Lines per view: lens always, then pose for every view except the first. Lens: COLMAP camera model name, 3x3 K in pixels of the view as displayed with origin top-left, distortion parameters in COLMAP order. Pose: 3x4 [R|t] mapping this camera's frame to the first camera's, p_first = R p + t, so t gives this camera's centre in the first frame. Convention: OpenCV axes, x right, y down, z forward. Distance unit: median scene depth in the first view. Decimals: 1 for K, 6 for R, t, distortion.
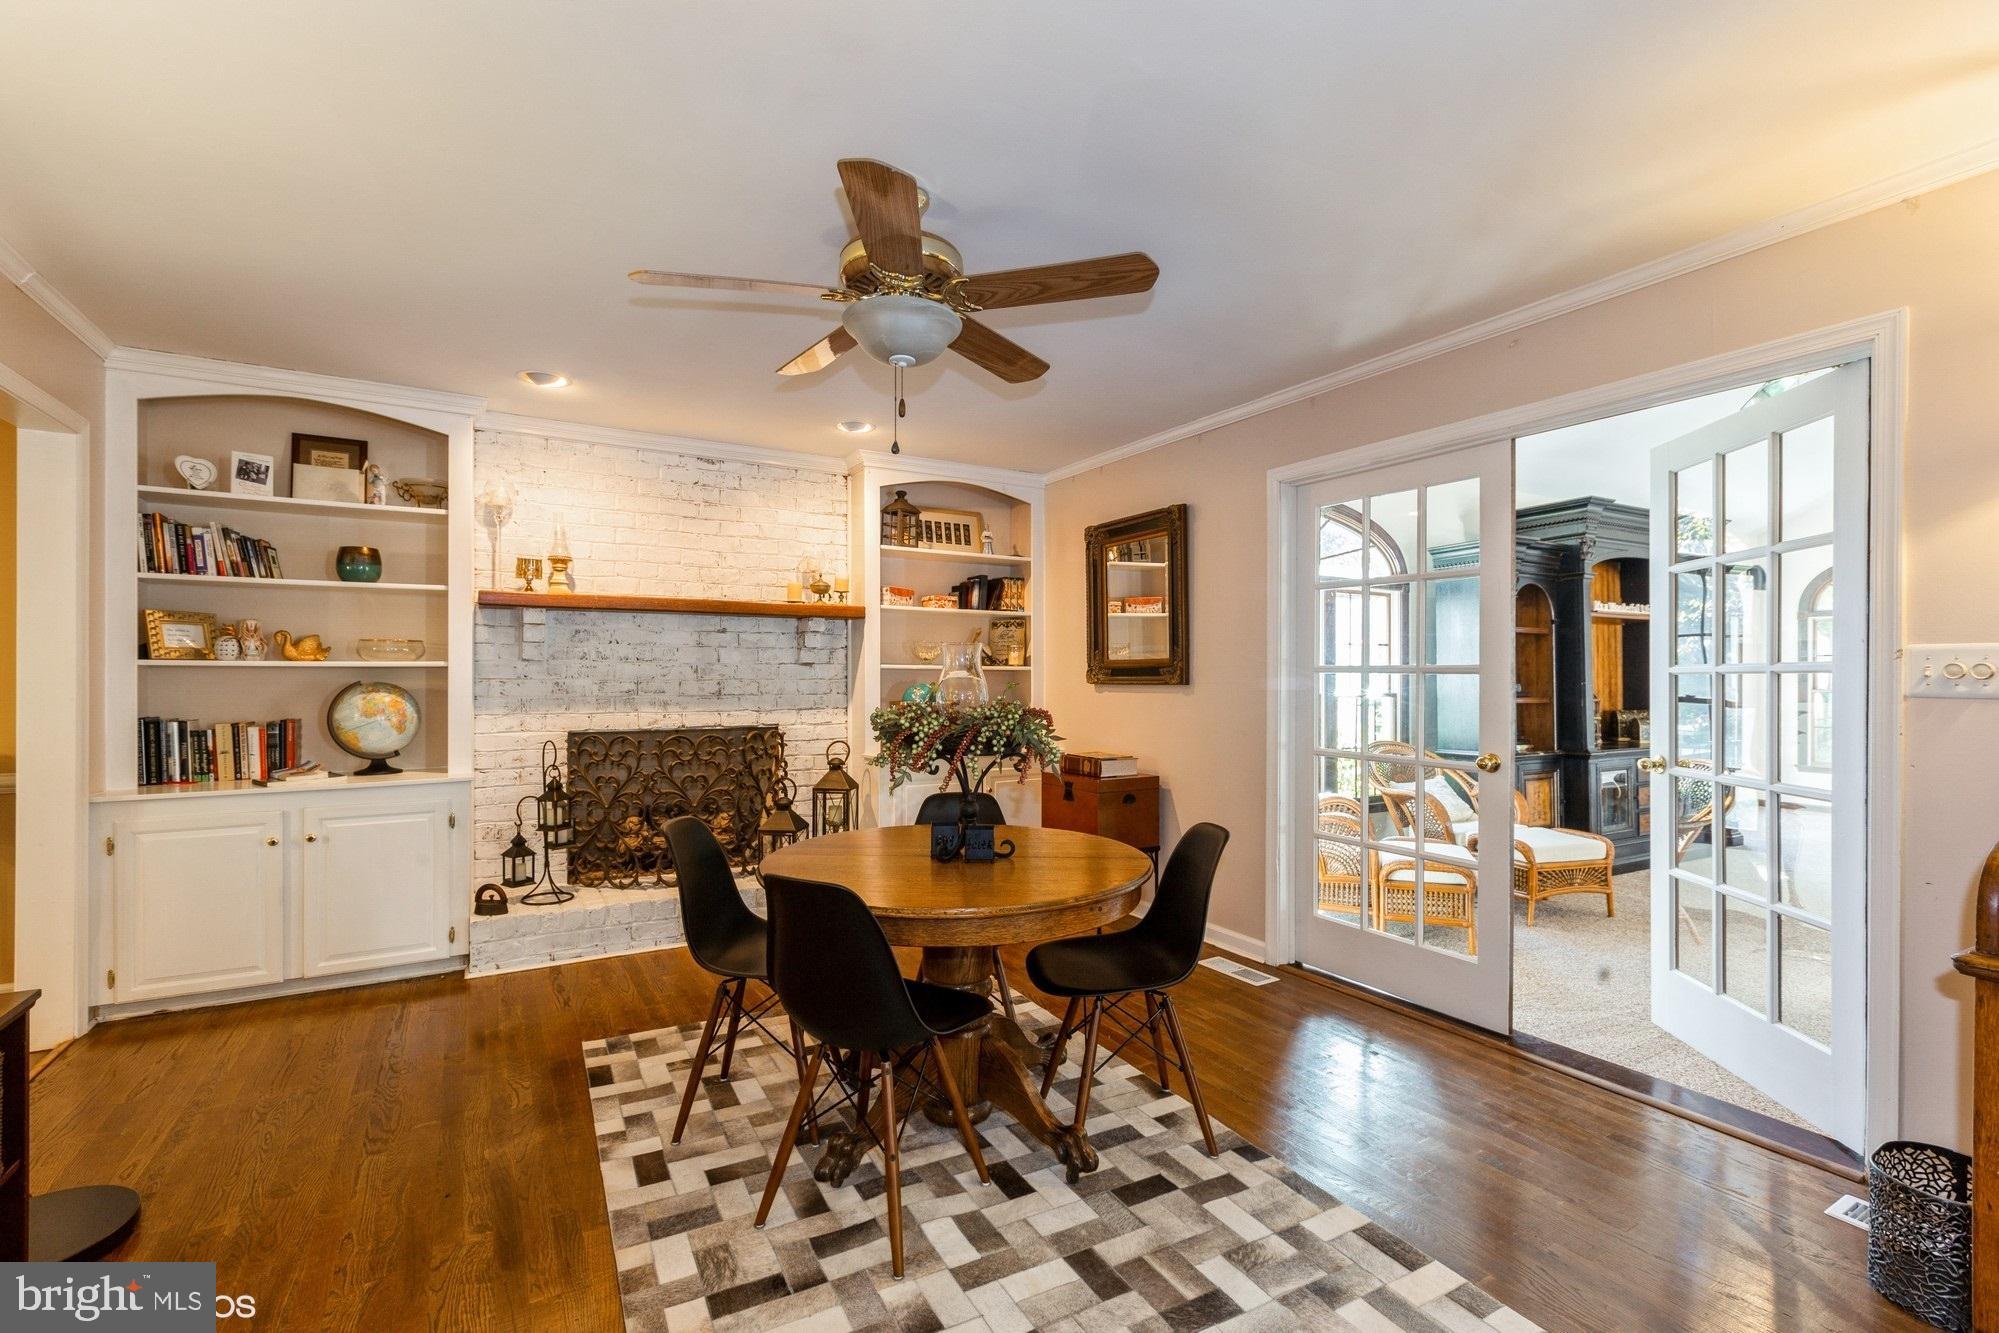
lens RADIAL K [[904.7, 0, 990.1], [0, 904.7, 698.3], [0, 0, 1]] dist [-0.000188, 0.001517]
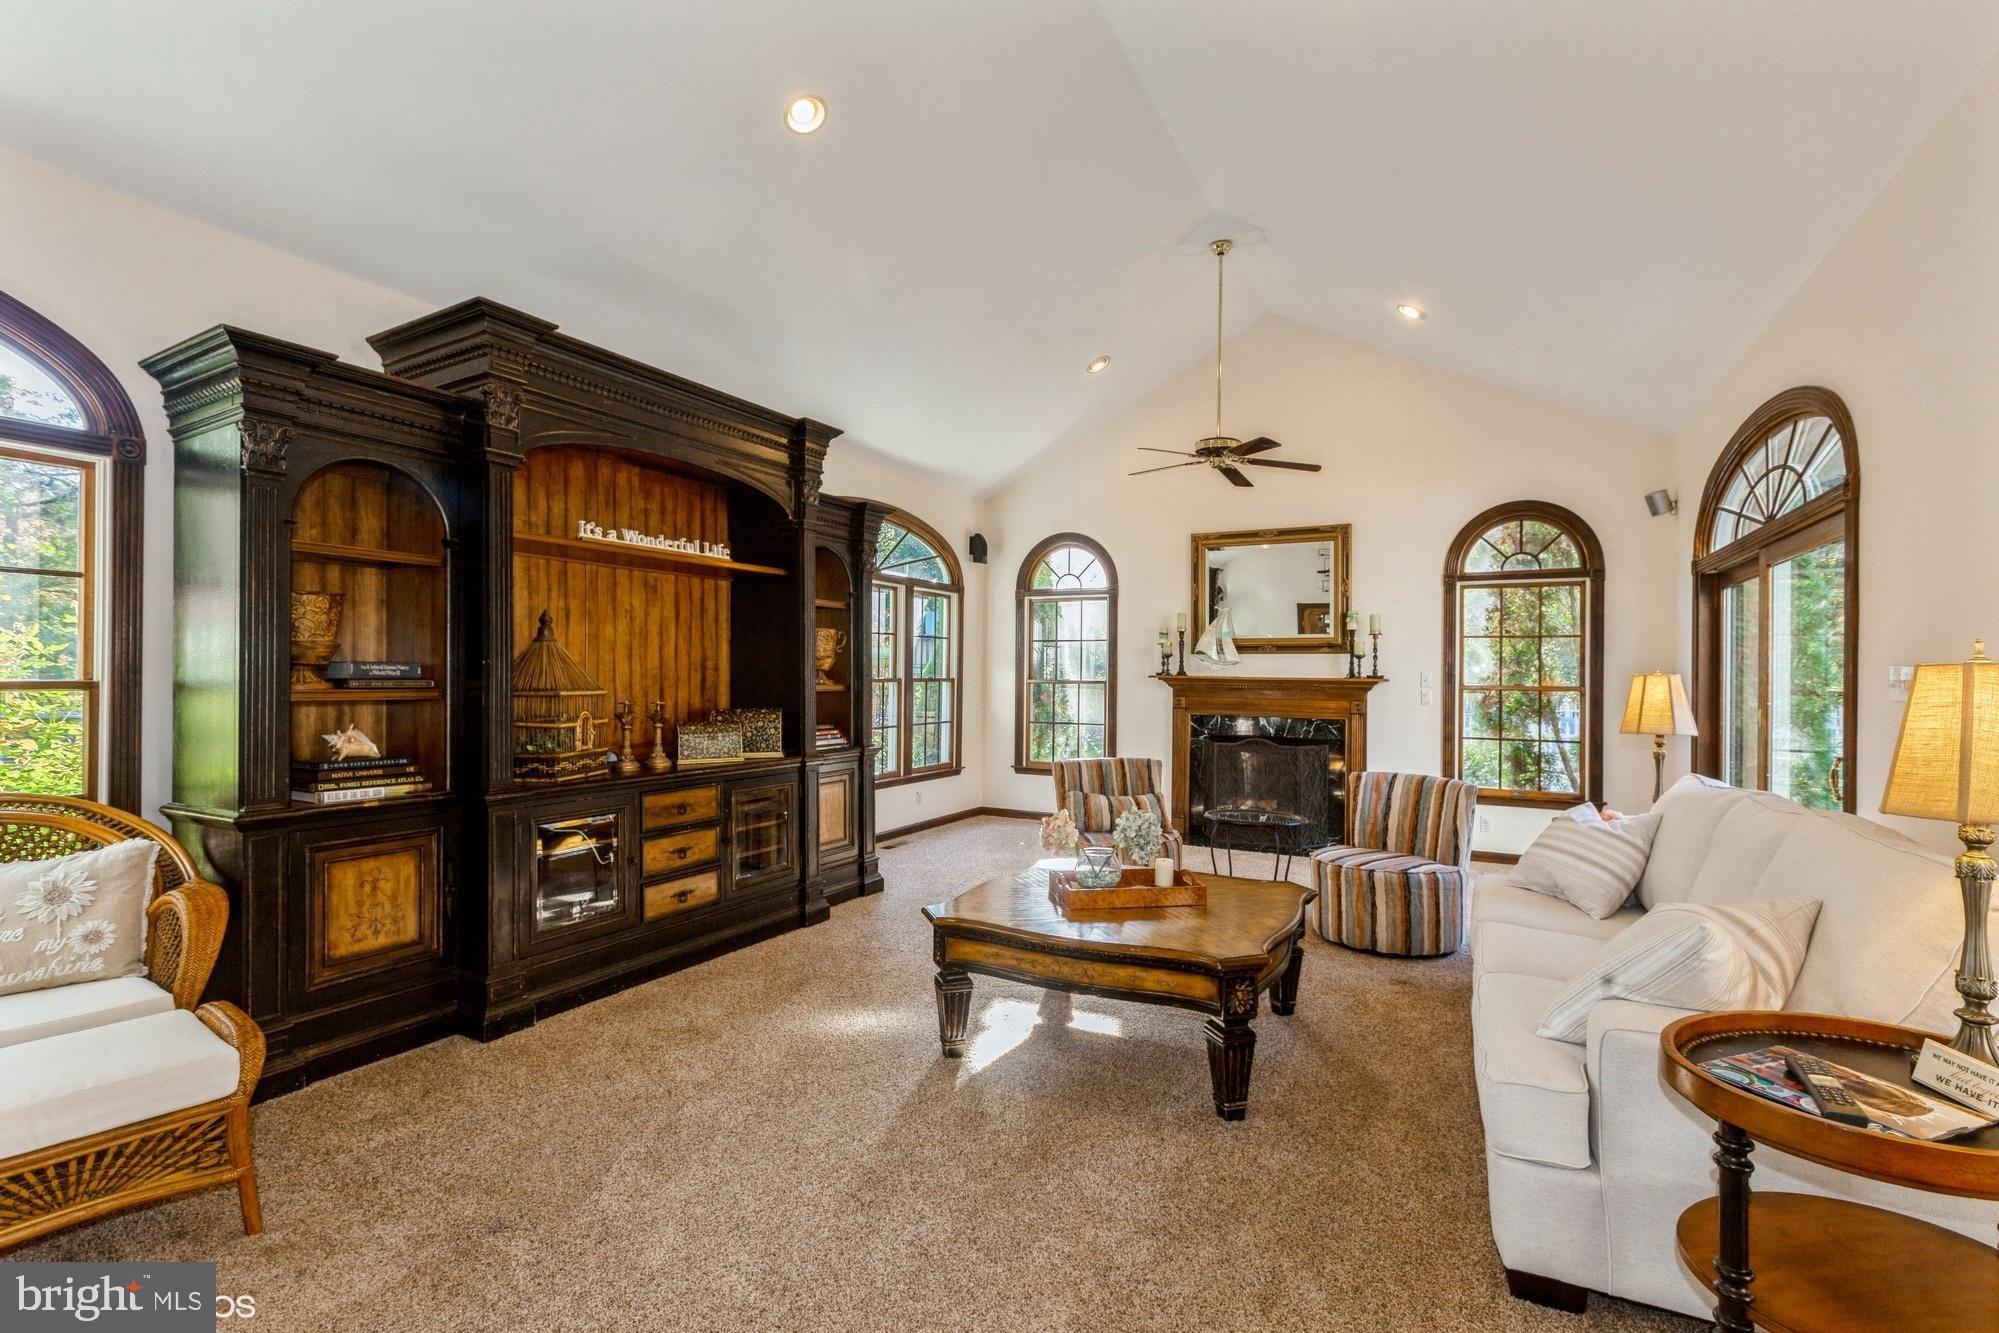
lens RADIAL K [[904.7, 0, 1018.2], [0, 904.7, 670.0], [0, 0, 1]] dist [-0.000188, 0.001517]
pose [[0.843594, 0.002901, 0.536974, 0.811269], [0.008835, 0.999775, -0.019281, -0.000072], [-0.536909, 0.021010, 0.843378, 0.514291]]
